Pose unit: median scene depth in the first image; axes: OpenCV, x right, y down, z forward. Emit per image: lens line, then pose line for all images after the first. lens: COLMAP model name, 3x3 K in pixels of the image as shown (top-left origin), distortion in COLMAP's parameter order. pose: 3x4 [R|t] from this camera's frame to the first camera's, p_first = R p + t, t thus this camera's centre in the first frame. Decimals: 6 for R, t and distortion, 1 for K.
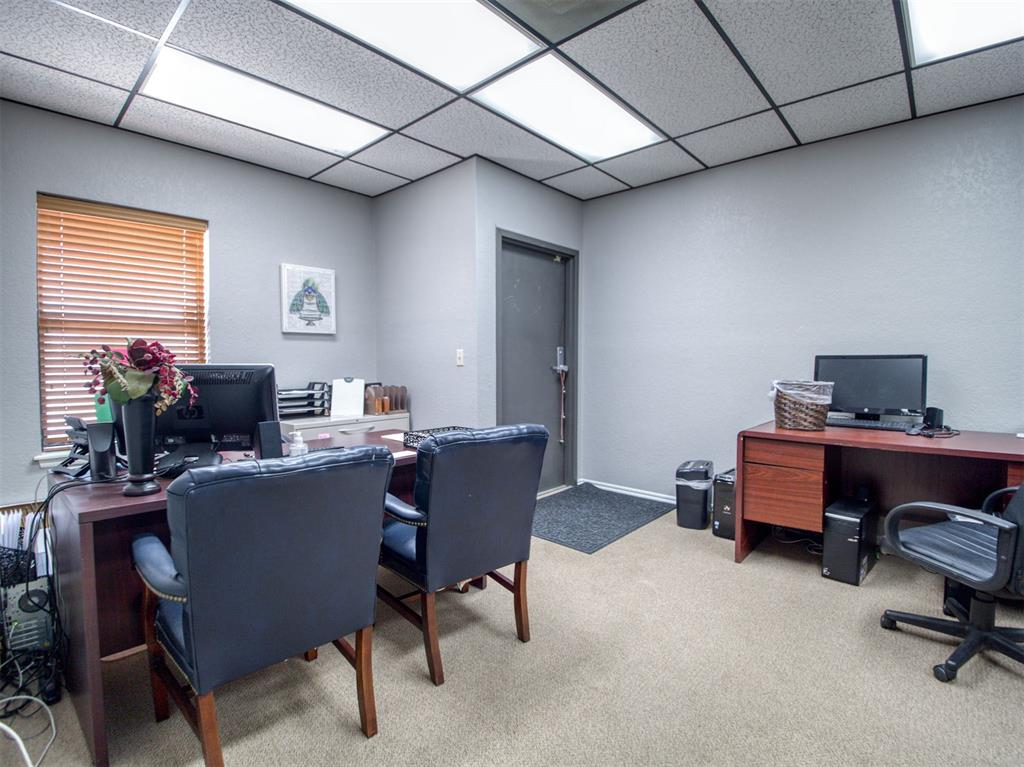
lens RADIAL K [[489.6, 0, 509.5], [0, 489.6, 386.2], [0, 0, 1]] dist [-0.005218, -0.000651]
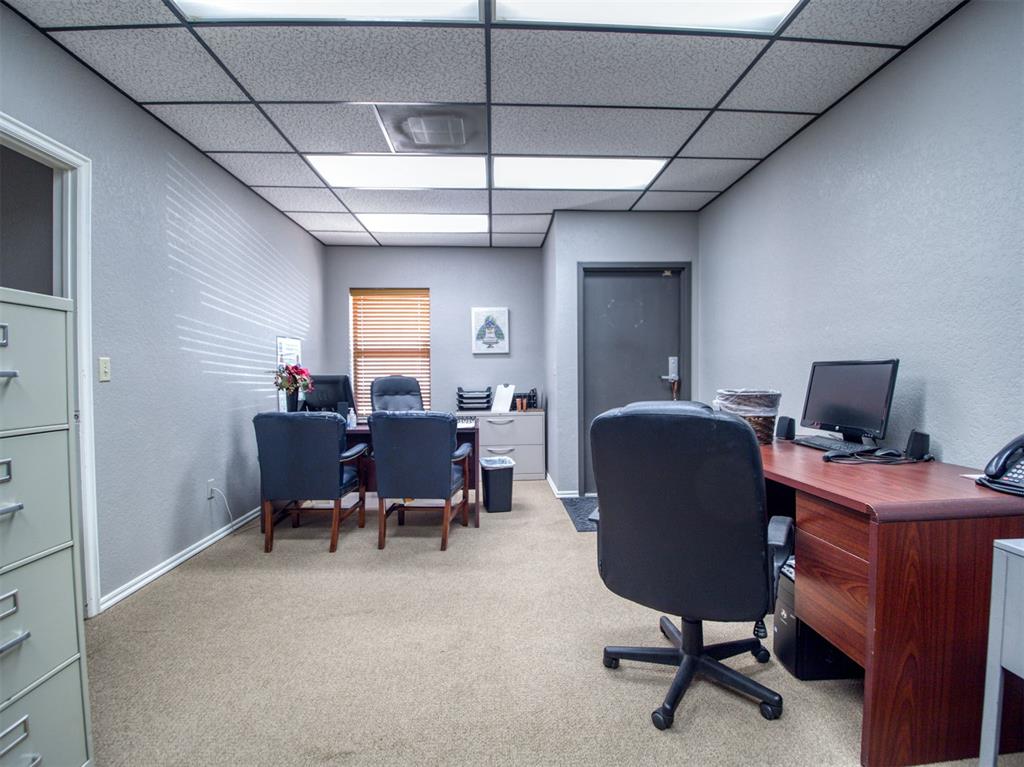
lens RADIAL K [[489.6, 0, 502.7], [0, 489.6, 385.7], [0, 0, 1]] dist [-0.005218, -0.000651]
pose [[0.701416, 0.009196, -0.712692, 0.658530], [-0.030509, 0.999388, -0.017131, 0.011269], [0.712098, 0.033759, 0.701267, 0.016876]]
